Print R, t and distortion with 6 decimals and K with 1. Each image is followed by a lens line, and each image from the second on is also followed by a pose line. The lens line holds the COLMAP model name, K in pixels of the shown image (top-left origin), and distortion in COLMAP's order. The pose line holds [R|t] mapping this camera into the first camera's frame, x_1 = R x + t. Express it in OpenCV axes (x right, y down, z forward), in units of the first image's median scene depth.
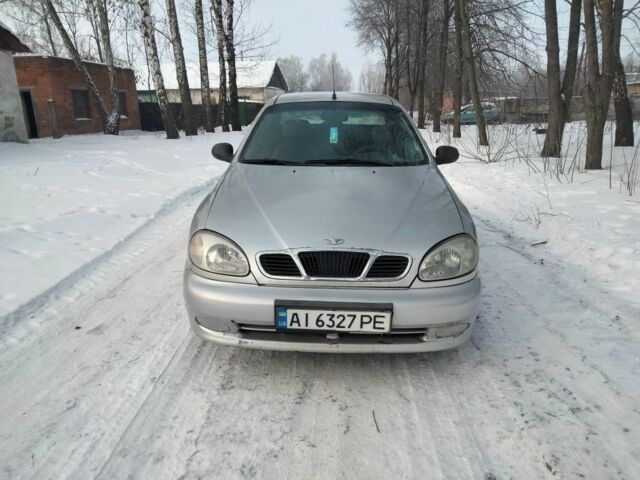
lens RADIAL K [[496.4, 0, 320.0], [0, 496.4, 240.0], [0, 0, 1]] dist [0.024267, -0.006909]
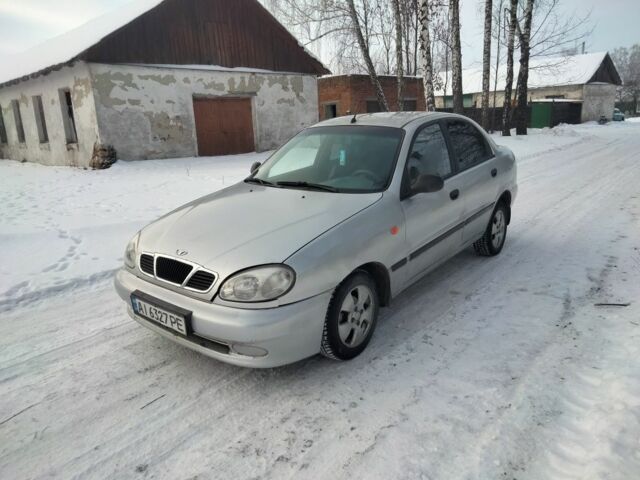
lens RADIAL K [[496.4, 0, 320.0], [0, 496.4, 240.0], [0, 0, 1]] dist [0.024267, -0.006909]
pose [[0.773401, 0.129025, -0.620648, 0.648972], [-0.127689, 0.990708, 0.046840, -0.080233], [0.620924, 0.043024, 0.782689, 0.154101]]
